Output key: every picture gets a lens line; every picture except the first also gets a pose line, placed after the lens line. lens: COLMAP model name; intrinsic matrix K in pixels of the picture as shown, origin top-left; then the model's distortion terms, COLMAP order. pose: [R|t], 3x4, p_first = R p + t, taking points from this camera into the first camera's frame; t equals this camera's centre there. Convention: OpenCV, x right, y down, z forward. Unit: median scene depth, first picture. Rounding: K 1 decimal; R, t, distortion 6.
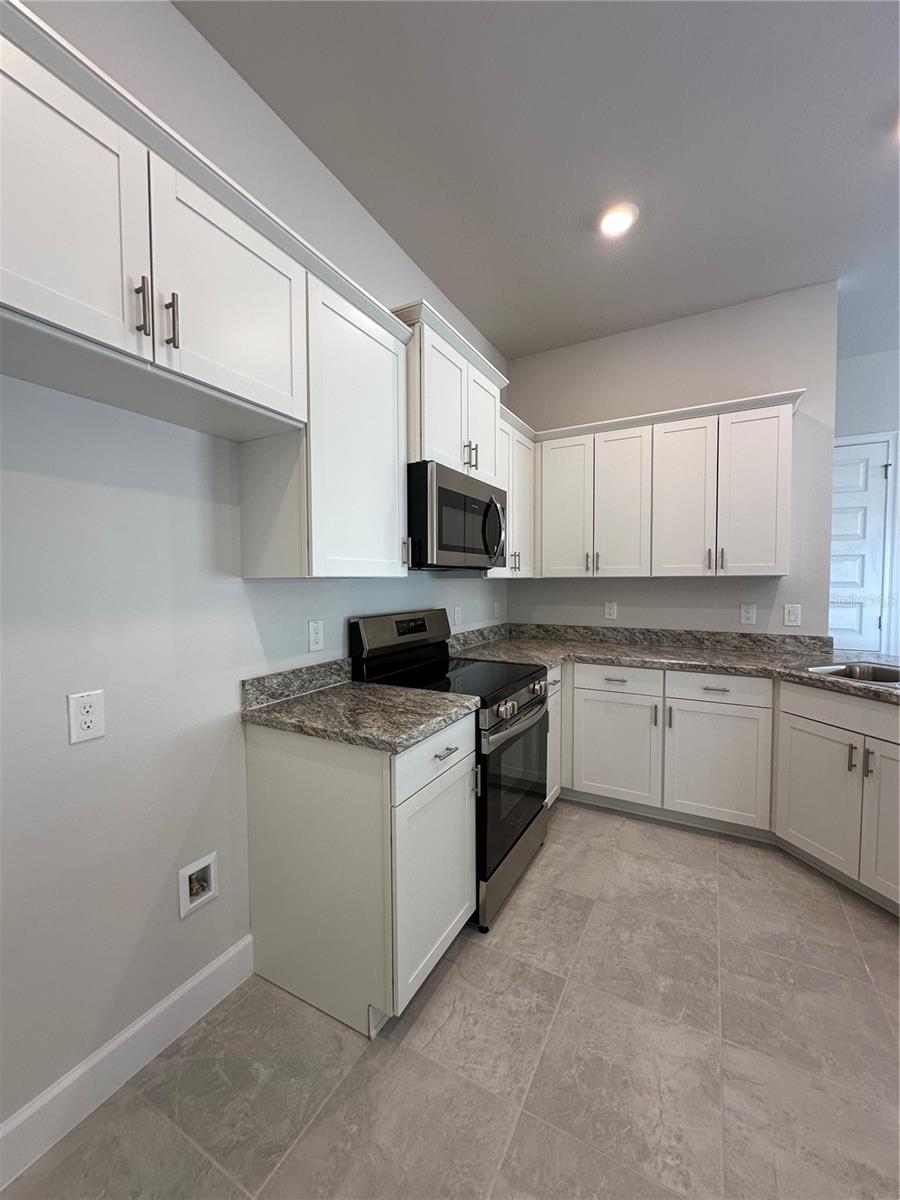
lens RADIAL K [[477.0, 0, 451.9], [0, 477.0, 601.0], [0, 0, 1]] dist [-0.004778, 0.000677]
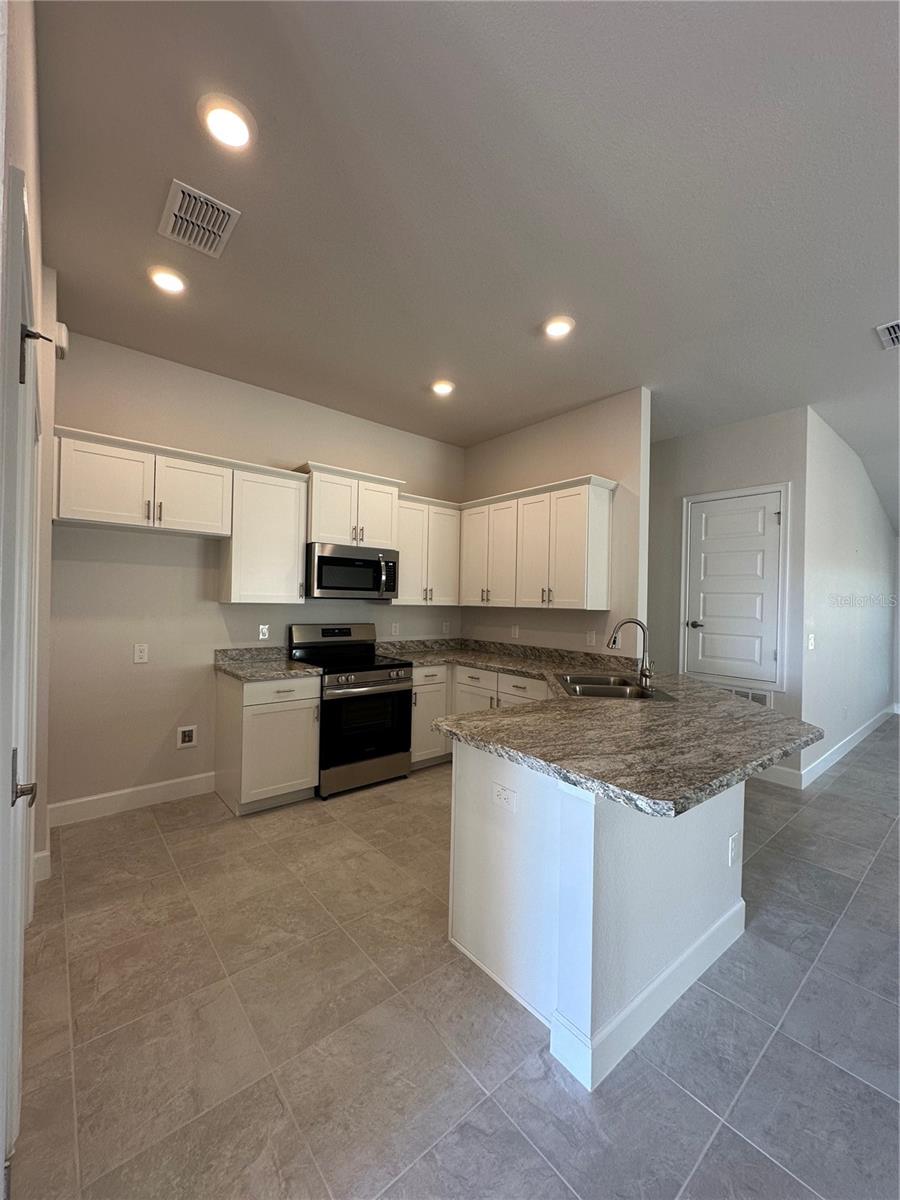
lens RADIAL K [[477.0, 0, 453.1], [0, 477.0, 602.0], [0, 0, 1]] dist [-0.004778, 0.000677]
pose [[0.933305, 0.024348, -0.358258, 0.905246], [-0.041036, 0.998394, -0.039051, -0.005775], [0.356732, 0.051148, 0.932806, -0.433835]]
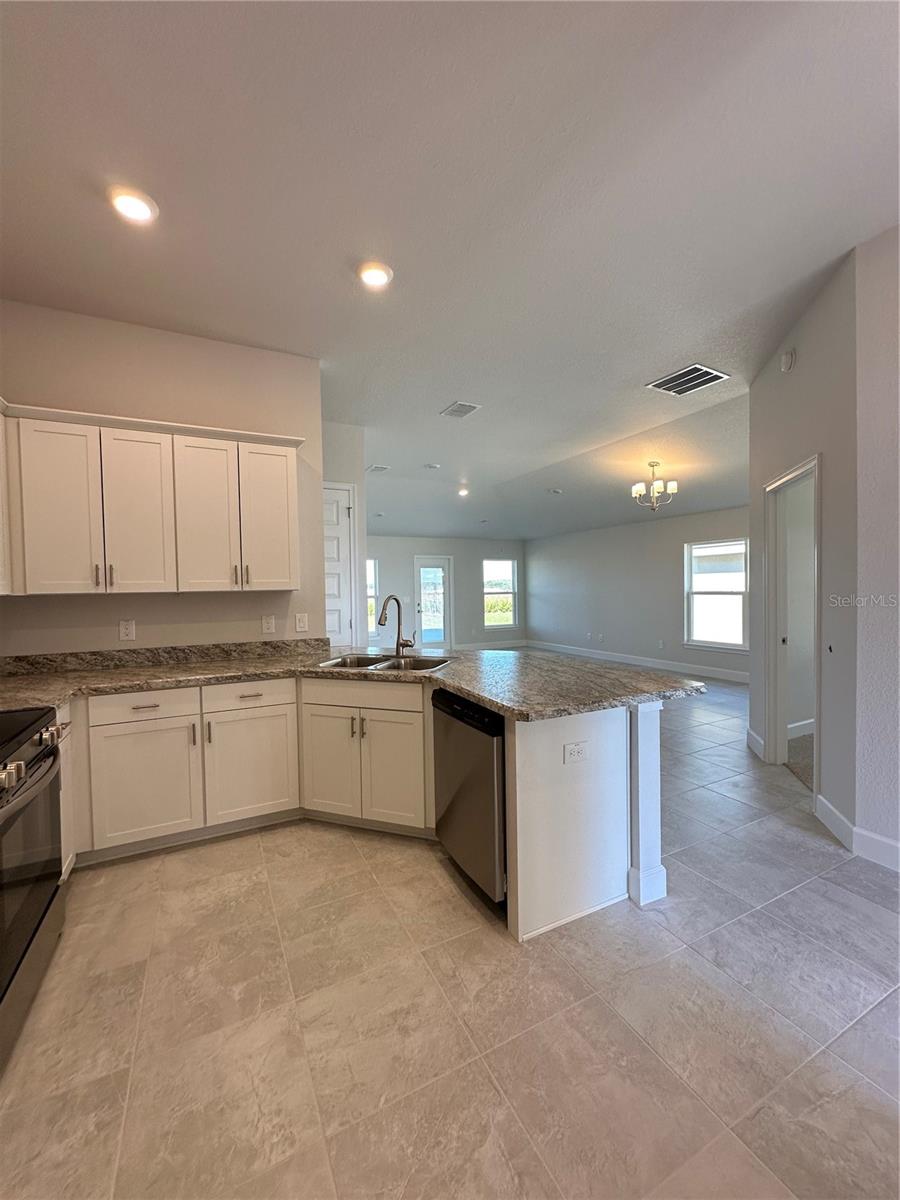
lens RADIAL K [[477.0, 0, 449.3], [0, 477.0, 601.2], [0, 0, 1]] dist [-0.004778, 0.000677]
pose [[0.564885, -0.027583, 0.824708, -0.079090], [0.050577, 0.998719, -0.001240, -0.004476], [-0.823618, 0.042412, 0.565557, 0.009301]]
